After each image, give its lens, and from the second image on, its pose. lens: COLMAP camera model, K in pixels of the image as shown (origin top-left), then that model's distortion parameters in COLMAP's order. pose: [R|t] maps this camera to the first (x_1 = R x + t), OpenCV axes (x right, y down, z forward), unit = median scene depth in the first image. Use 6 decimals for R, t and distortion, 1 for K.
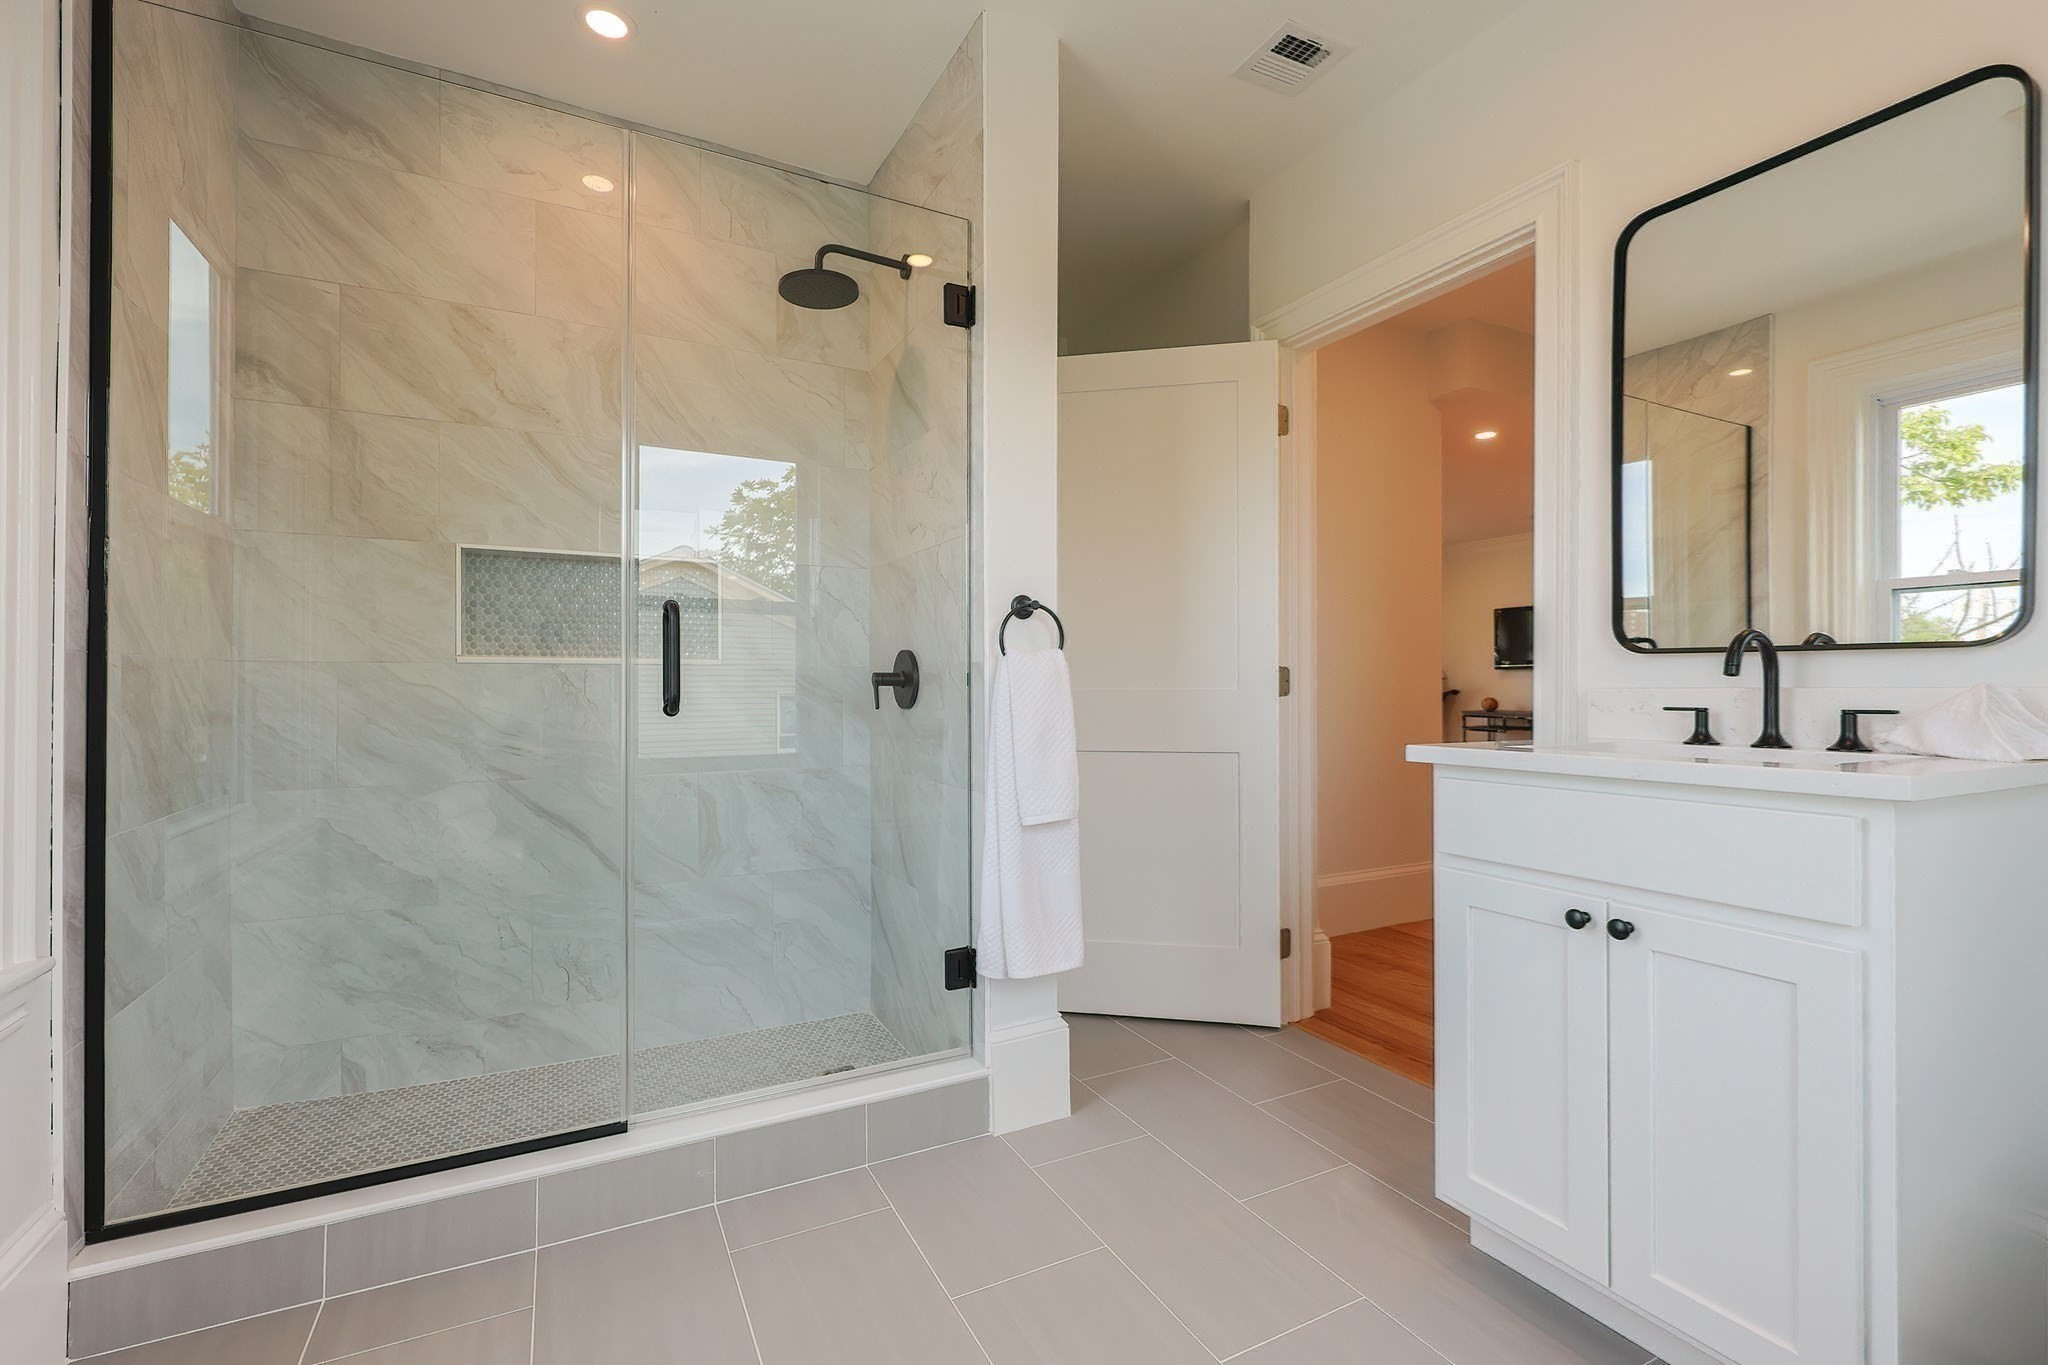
lens RADIAL K [[887.0, 0, 1027.2], [0, 887.0, 681.7], [0, 0, 1]] dist [-0.001092, 0.000101]
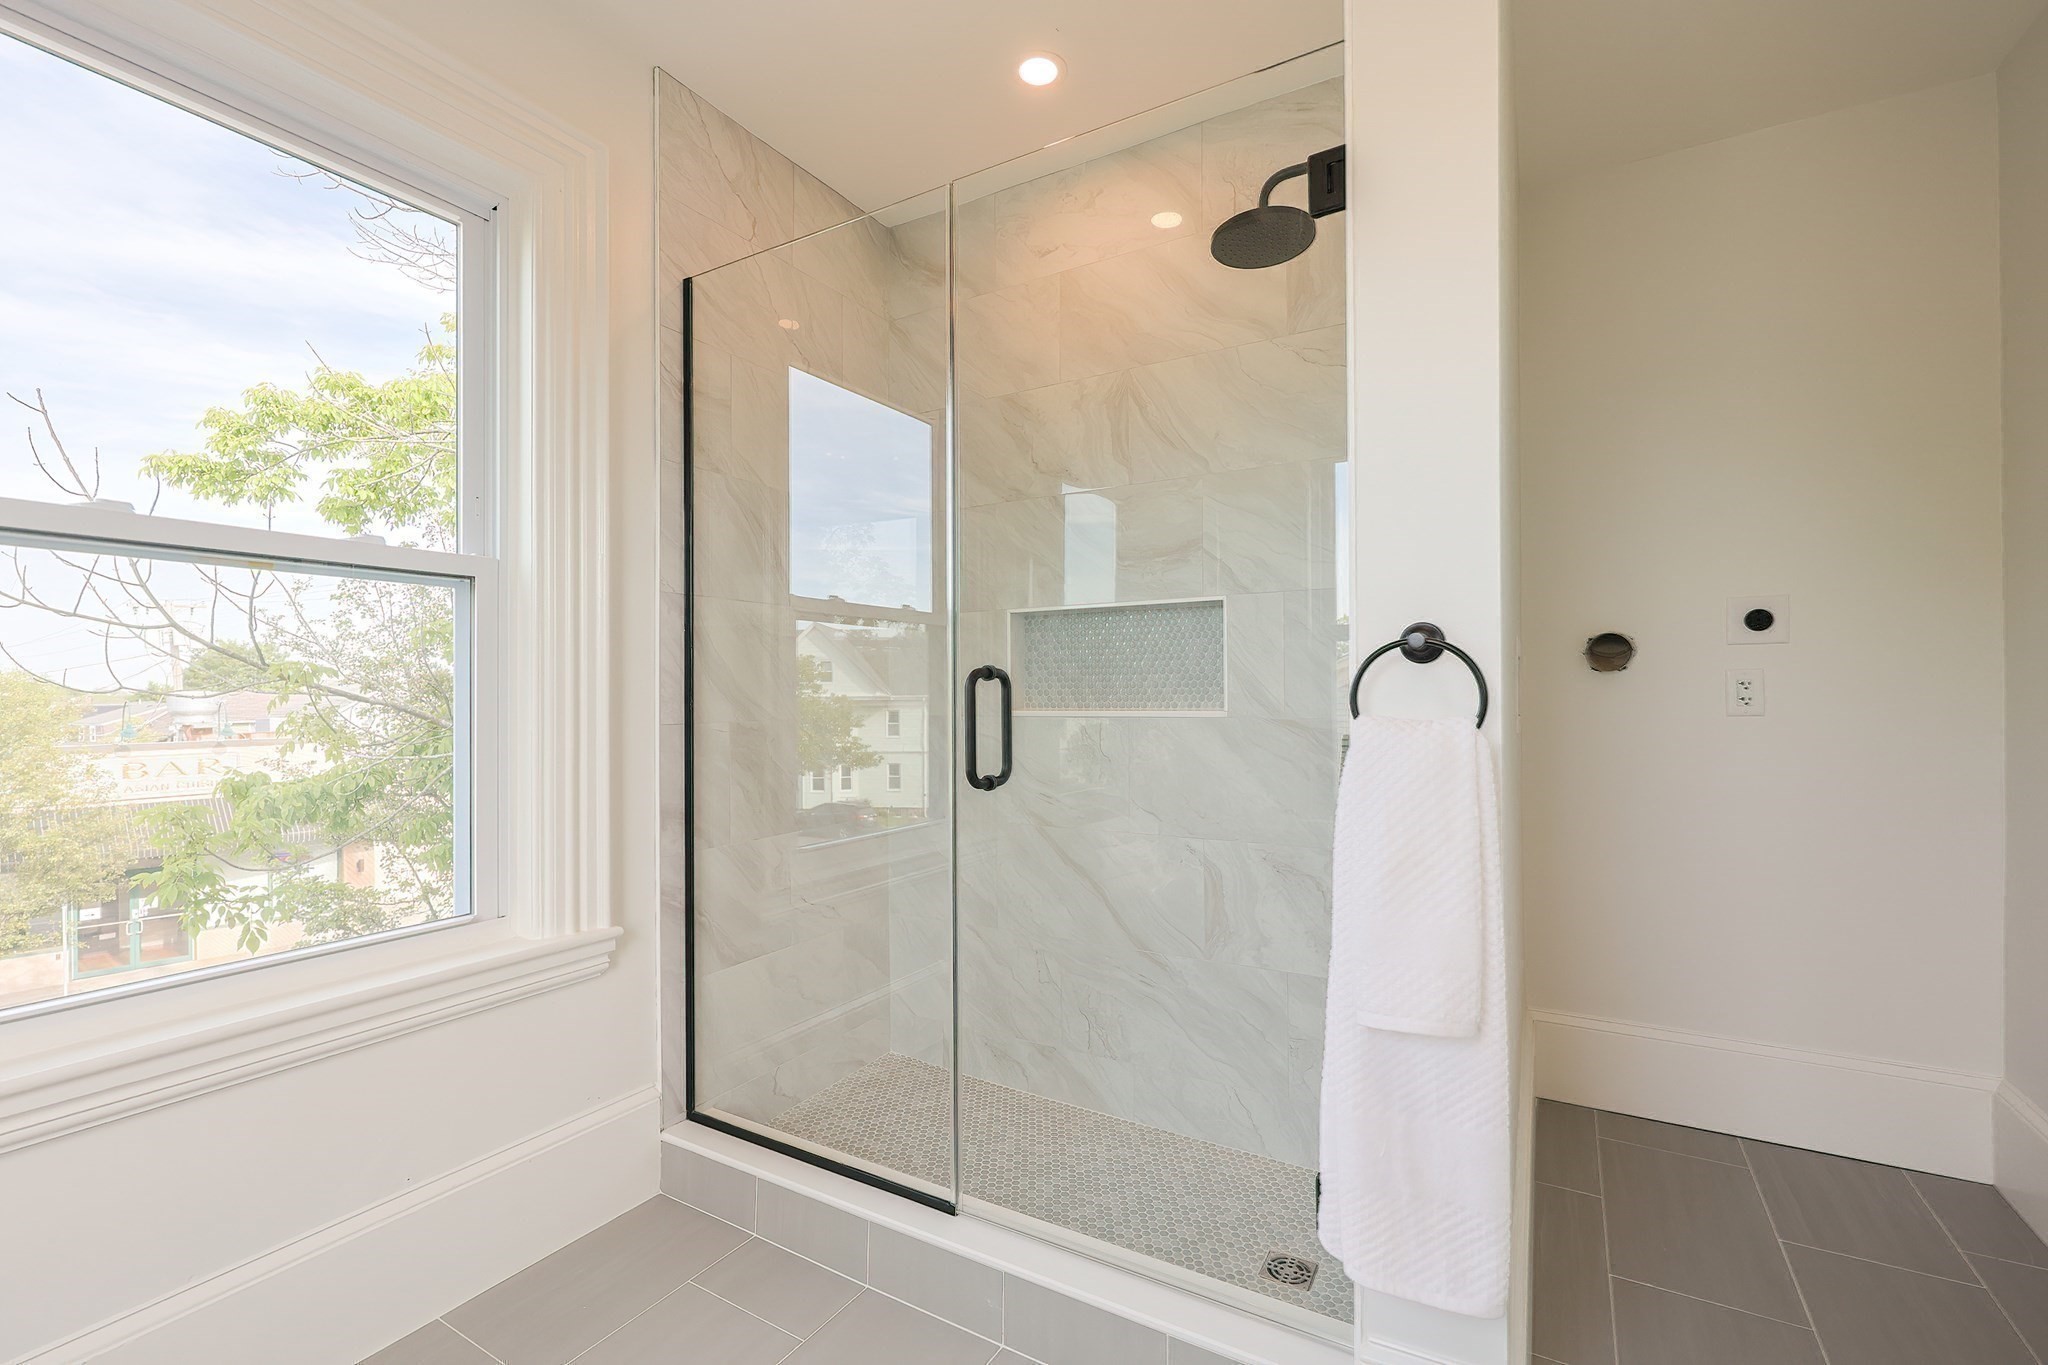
lens RADIAL K [[887.0, 0, 1031.0], [0, 887.0, 694.6], [0, 0, 1]] dist [-0.001092, 0.000101]
pose [[0.531510, -0.006381, -0.847028, 0.309142], [0.009043, 0.999957, -0.001858, -0.044471], [0.847004, -0.006672, 0.531545, 0.413511]]
